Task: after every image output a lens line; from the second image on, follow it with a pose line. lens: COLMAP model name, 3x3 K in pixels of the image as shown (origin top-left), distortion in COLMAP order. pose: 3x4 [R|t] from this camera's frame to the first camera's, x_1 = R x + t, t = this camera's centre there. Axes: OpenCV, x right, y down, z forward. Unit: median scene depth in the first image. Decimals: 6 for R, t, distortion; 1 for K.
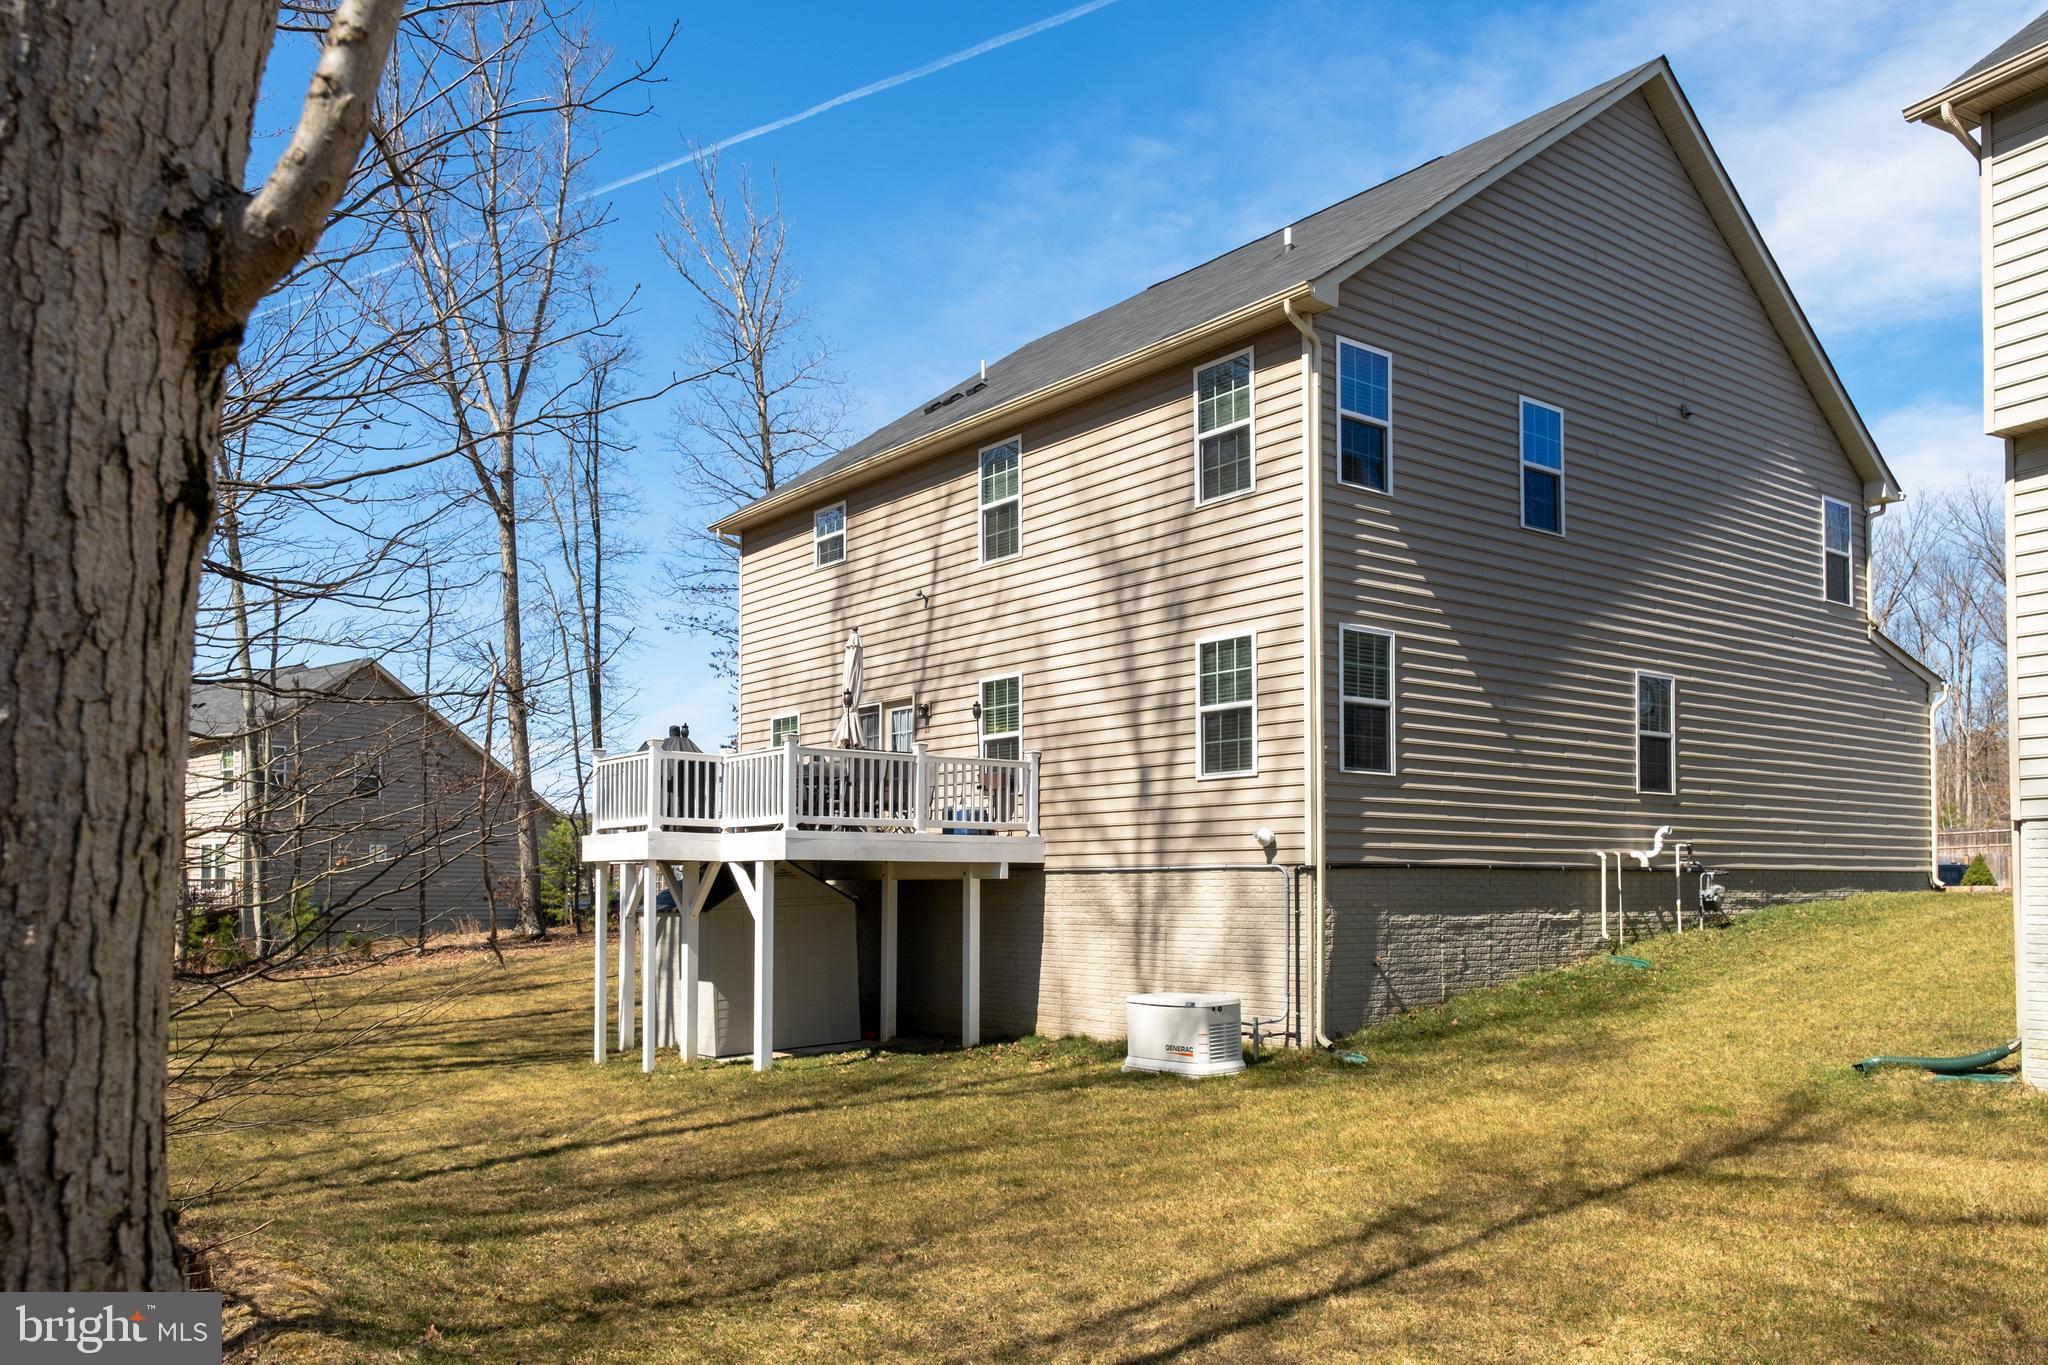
lens RADIAL K [[1496.8, 0, 1024.0], [0, 1496.8, 682.5], [0, 0, 1]] dist [0.367693, 0.000047]
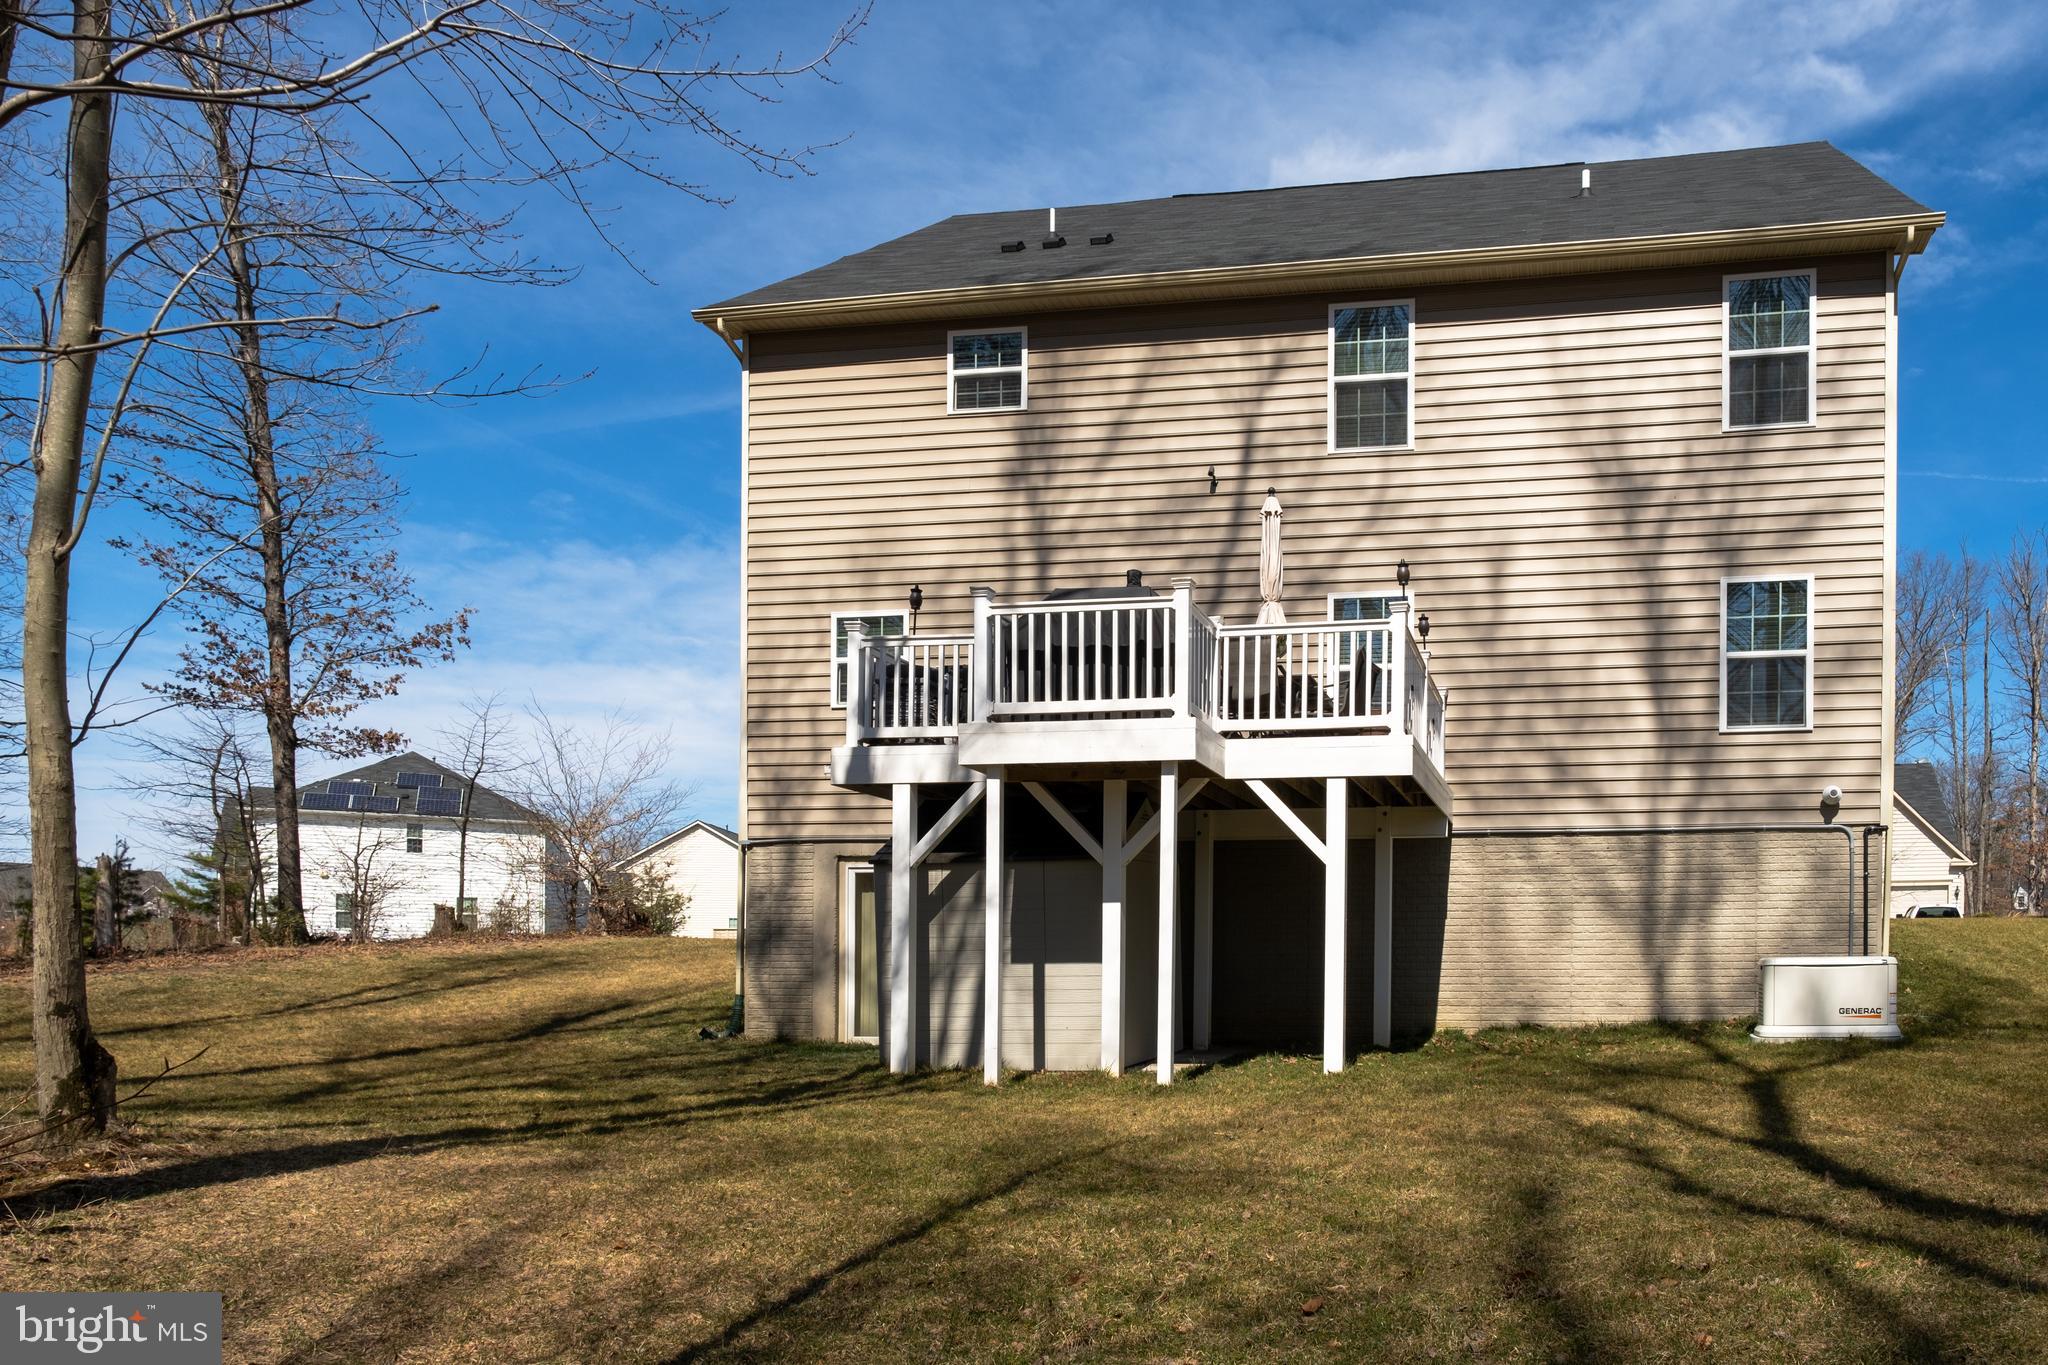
lens RADIAL K [[1431.7, 0, 1024.1], [0, 1431.7, 854.7], [0, 0, 1]] dist [0.003605, 0.088968]
pose [[0.720878, 0.059001, 0.690546, -0.676645], [-0.090562, 0.995846, 0.009454, 0.145136], [-0.687120, -0.069352, 0.723226, 0.574924]]
